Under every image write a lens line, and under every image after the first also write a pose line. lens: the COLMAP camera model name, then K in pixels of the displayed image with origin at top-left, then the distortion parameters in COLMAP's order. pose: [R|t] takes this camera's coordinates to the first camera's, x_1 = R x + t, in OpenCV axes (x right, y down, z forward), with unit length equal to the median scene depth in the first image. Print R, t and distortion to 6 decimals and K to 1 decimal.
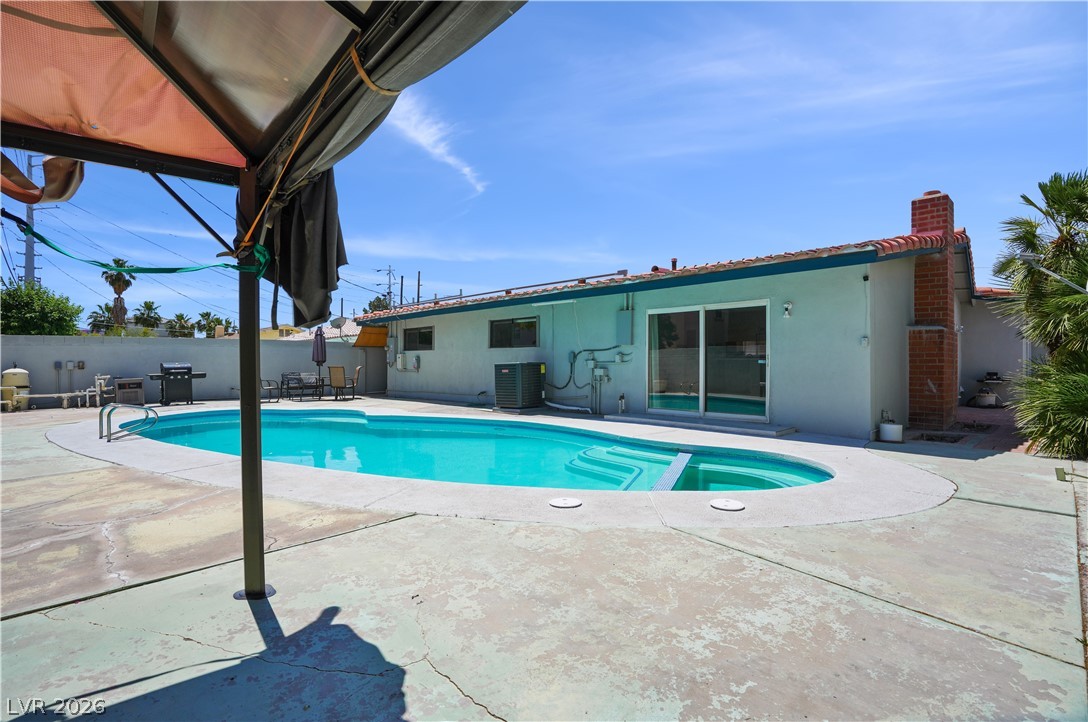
lens RADIAL K [[507.9, 0, 540.5], [0, 507.9, 359.7], [0, 0, 1]] dist [-0.060516, 0.019907]
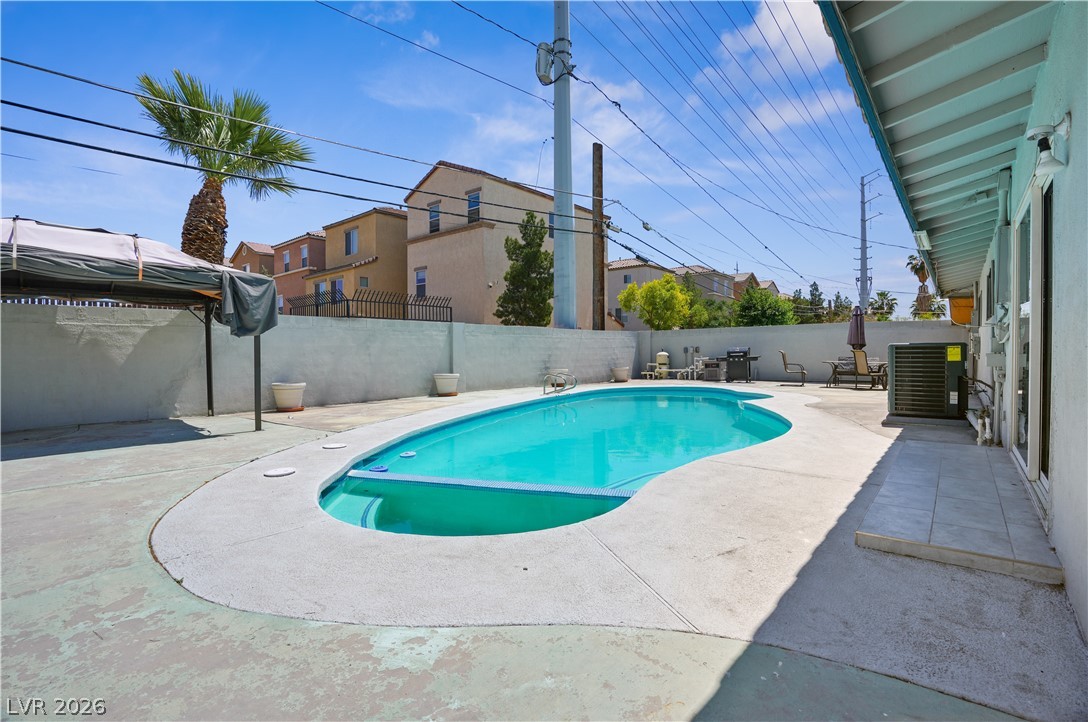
lens RADIAL K [[507.9, 0, 540.5], [0, 507.9, 359.7], [0, 0, 1]] dist [-0.060516, 0.019907]
pose [[0.123398, 0.017011, -0.992211, 0.413723], [0.012243, 0.999751, 0.018663, 0.006933], [0.992282, -0.014450, 0.123159, 0.387212]]
